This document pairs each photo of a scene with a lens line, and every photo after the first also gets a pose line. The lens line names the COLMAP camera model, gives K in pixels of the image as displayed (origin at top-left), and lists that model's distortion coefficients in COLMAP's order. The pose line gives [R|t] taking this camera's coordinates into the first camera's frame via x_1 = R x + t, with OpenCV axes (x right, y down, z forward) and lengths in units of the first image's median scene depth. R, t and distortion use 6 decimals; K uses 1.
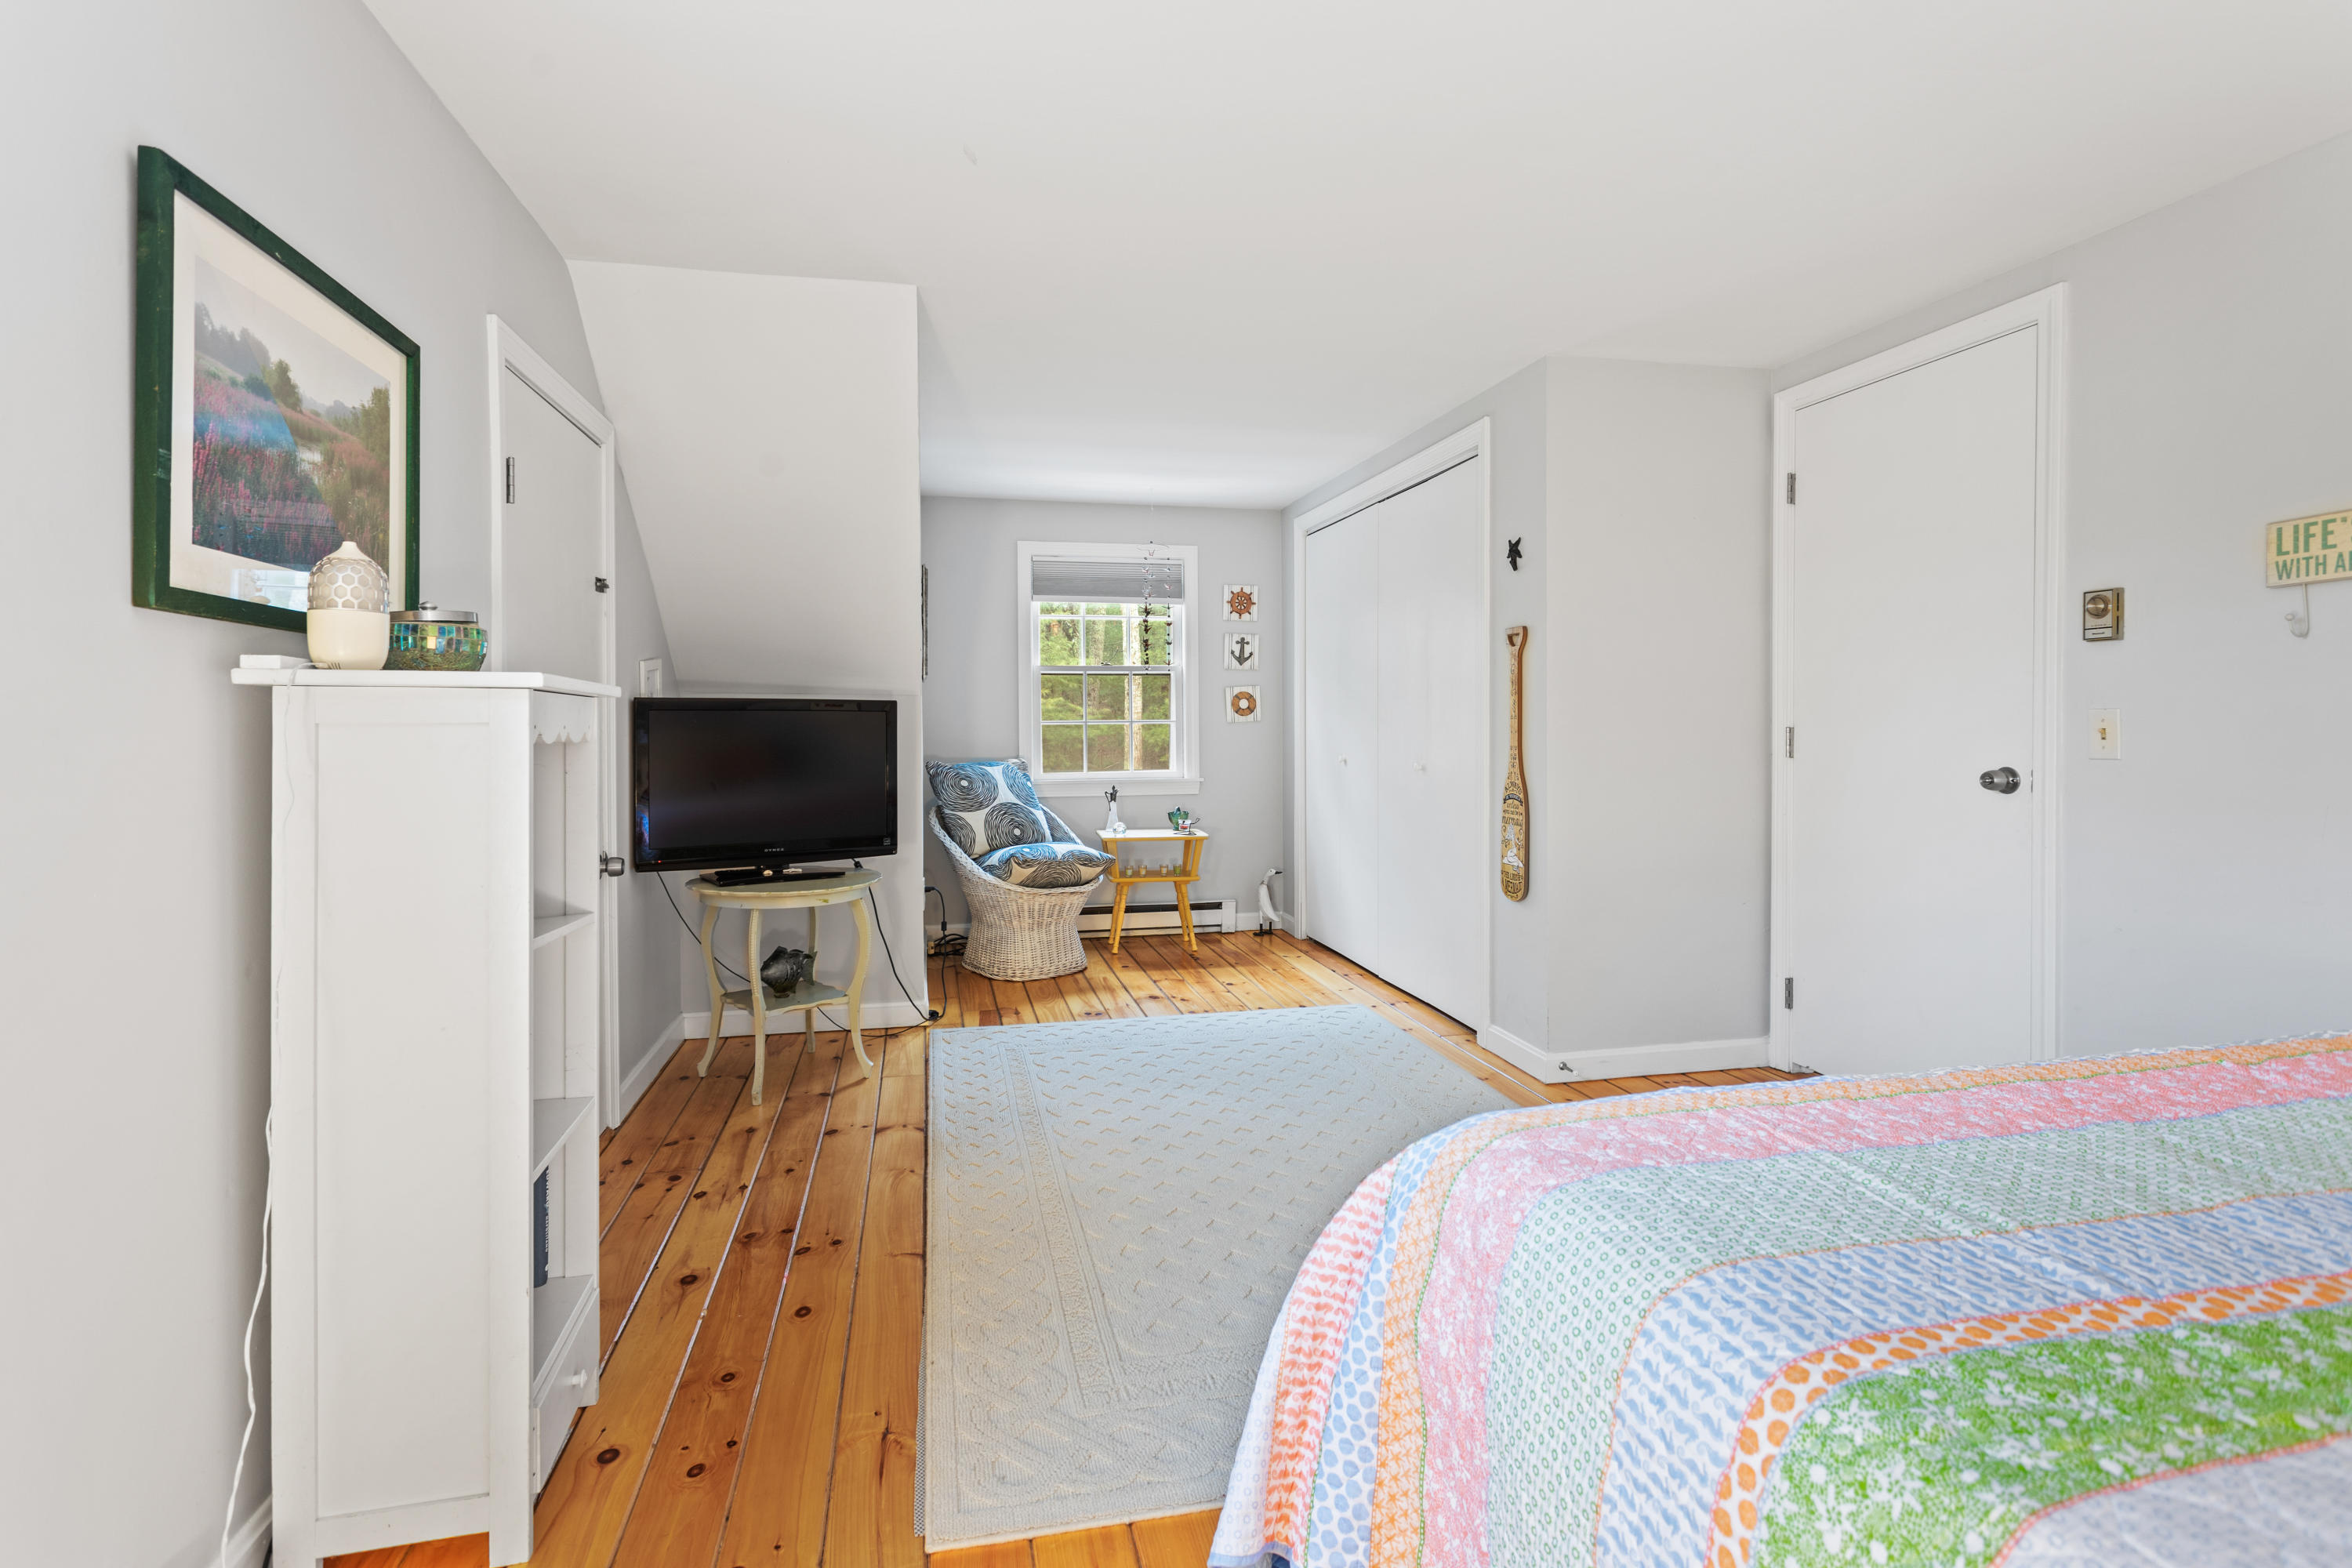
lens RADIAL K [[1146.1, 0, 1190.4], [0, 1146.1, 718.0], [0, 0, 1]] dist [0.000513, 0.001432]
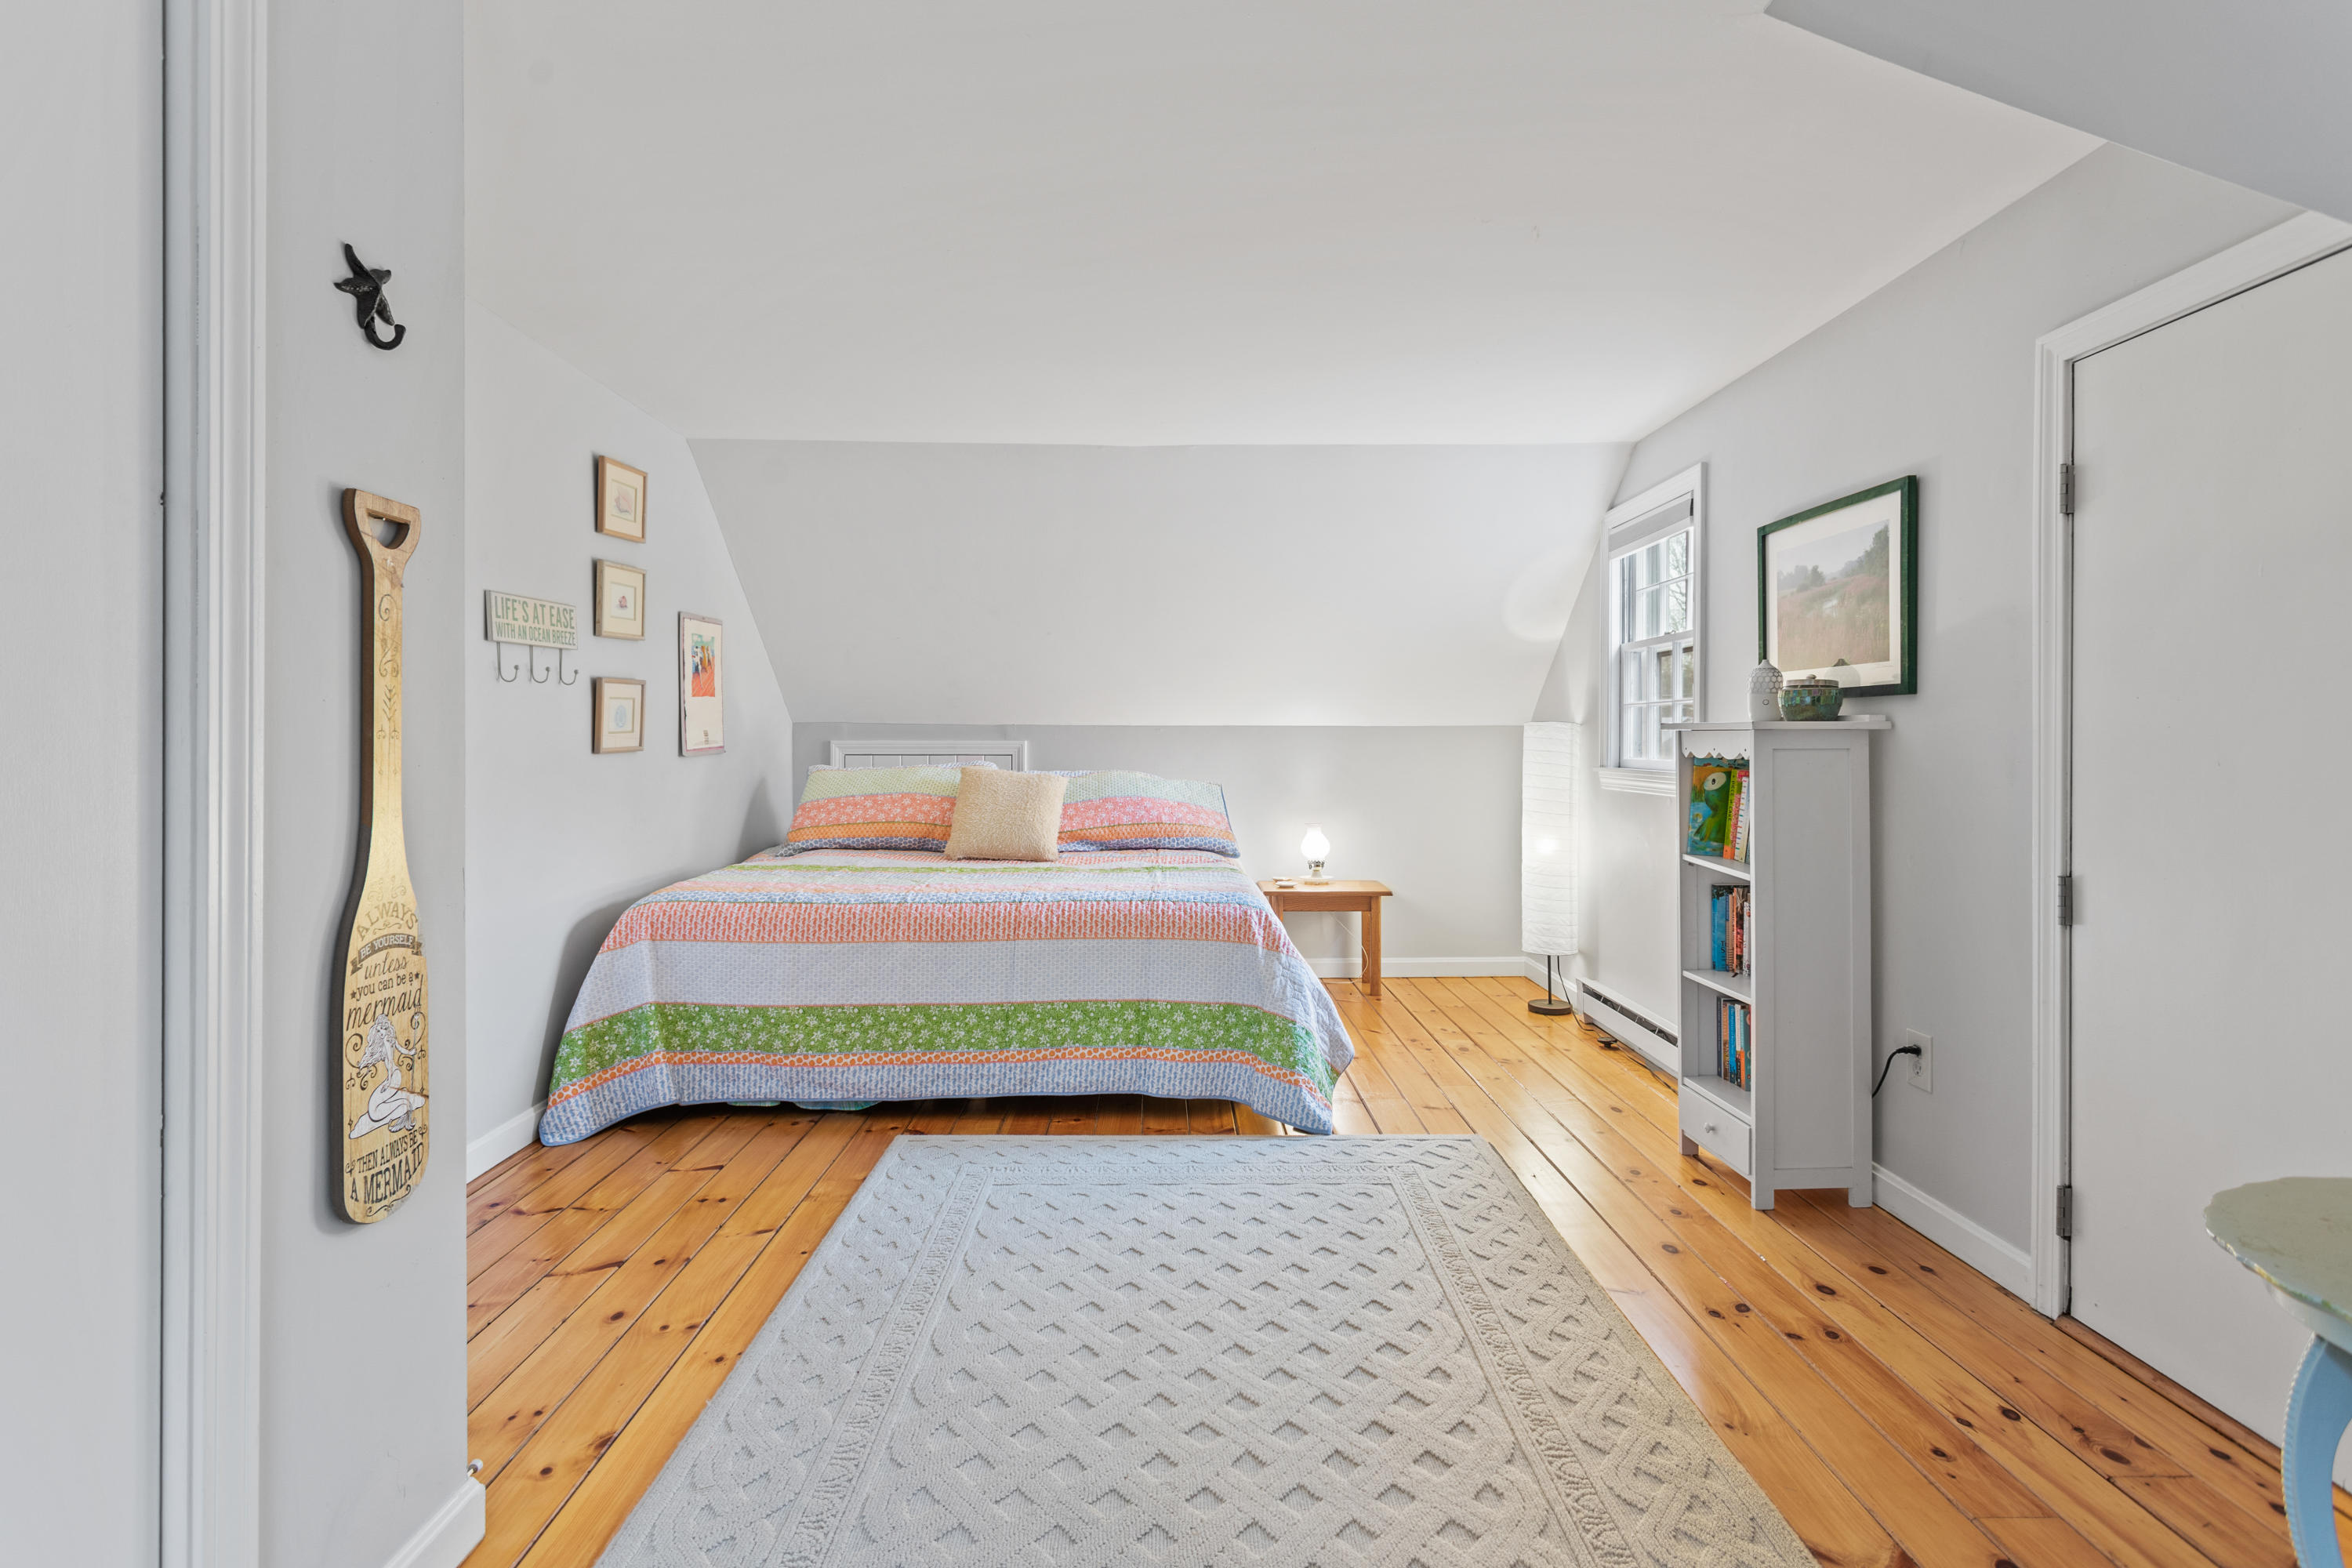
lens RADIAL K [[1146.1, 0, 1177.8], [0, 1146.1, 764.6], [0, 0, 1]] dist [0.000513, 0.001432]
pose [[-0.977087, -0.004562, 0.212791, -0.088855], [-0.001200, 0.999872, 0.015930, 0.004029], [-0.212836, 0.015310, -0.976968, 2.165732]]
